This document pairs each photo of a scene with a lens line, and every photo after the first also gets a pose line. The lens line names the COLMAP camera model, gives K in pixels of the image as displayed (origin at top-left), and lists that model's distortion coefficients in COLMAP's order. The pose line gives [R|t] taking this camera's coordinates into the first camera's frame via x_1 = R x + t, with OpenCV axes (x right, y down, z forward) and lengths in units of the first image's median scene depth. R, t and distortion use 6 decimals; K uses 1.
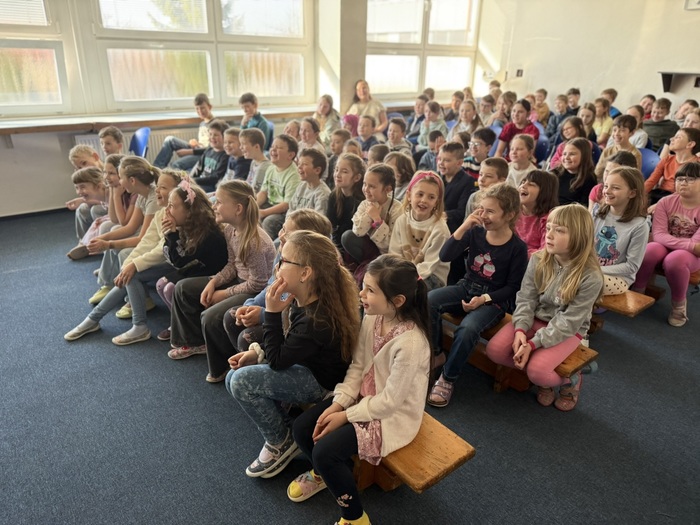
lens RADIAL K [[498.9, 0, 342.1], [0, 498.9, 262.9], [0, 0, 1]] dist [-0.002515, -0.012723]
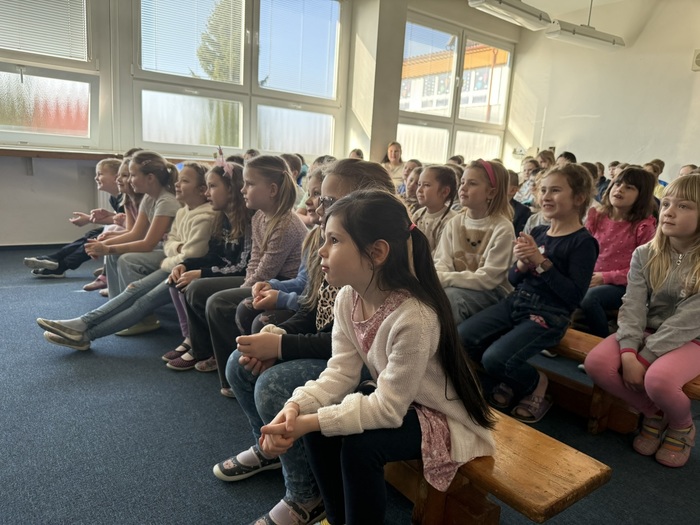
lens RADIAL K [[498.9, 0, 332.9], [0, 498.9, 266.0], [0, 0, 1]] dist [-0.002515, -0.012723]
pose [[0.997732, 0.052982, -0.041507, -0.030951], [-0.060336, 0.977363, -0.202786, 0.096736], [0.029823, 0.204830, 0.978343, 0.106256]]
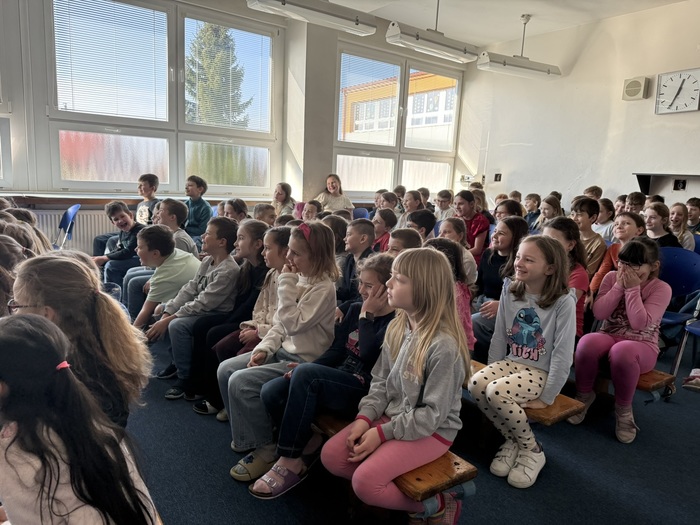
lens RADIAL K [[498.9, 0, 348.9], [0, 498.9, 263.5], [0, 0, 1]] dist [-0.002515, -0.012723]
pose [[0.998257, 0.040173, -0.043238, 0.164647], [-0.049083, 0.971912, -0.230169, 0.032490], [0.032777, 0.231890, 0.972190, 0.111050]]
